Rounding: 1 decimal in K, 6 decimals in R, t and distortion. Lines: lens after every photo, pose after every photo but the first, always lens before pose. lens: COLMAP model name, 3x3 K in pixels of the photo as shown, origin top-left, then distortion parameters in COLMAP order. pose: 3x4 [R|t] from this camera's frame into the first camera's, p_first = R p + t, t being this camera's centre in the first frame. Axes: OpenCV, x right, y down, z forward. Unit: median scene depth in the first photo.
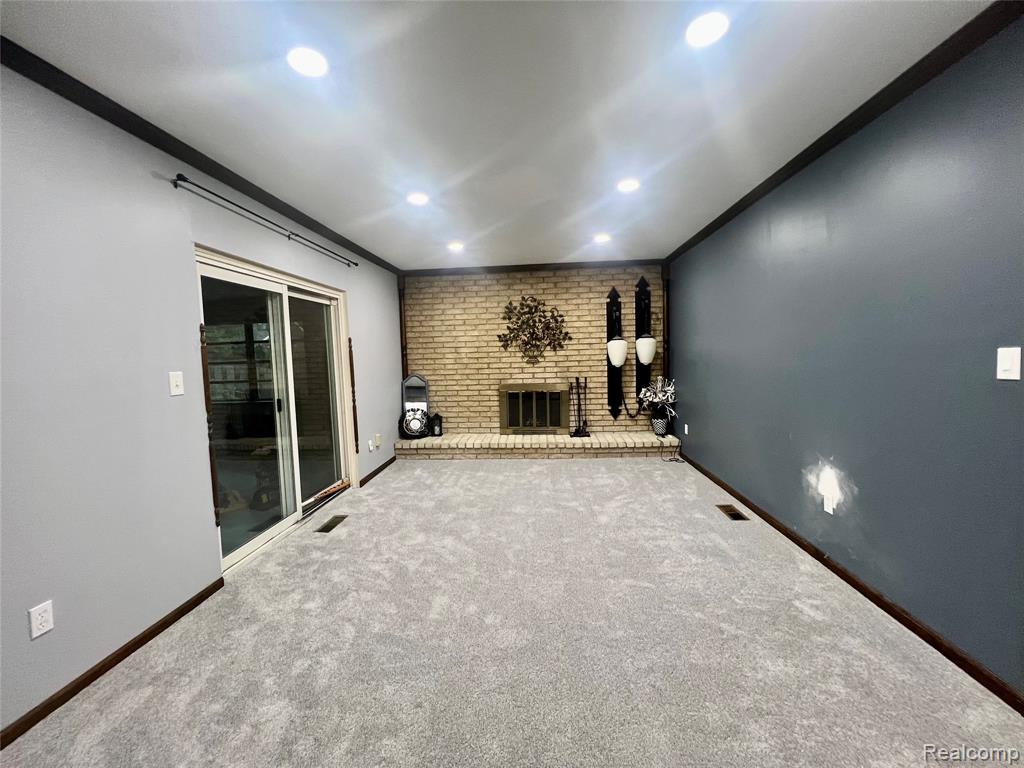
lens RADIAL K [[409.8, 0, 512.8], [0, 409.8, 383.5], [0, 0, 1]] dist [0.001431, 0.000075]
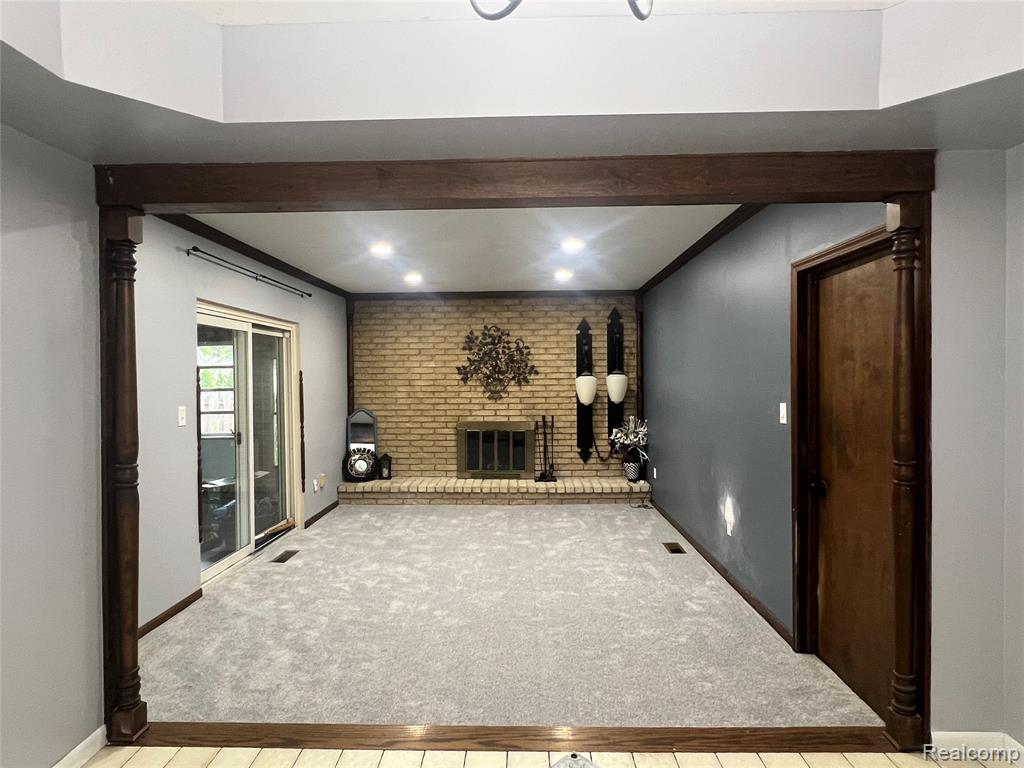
lens RADIAL K [[595.0, 0, 510.6], [0, 595.0, 385.3], [0, 0, 1]] dist [0.017006, 0.000556]
pose [[0.998873, 0.019441, 0.043298, 0.033014], [-0.016726, 0.997924, -0.062197, 0.001222], [-0.044418, 0.061403, 0.997124, -0.392574]]
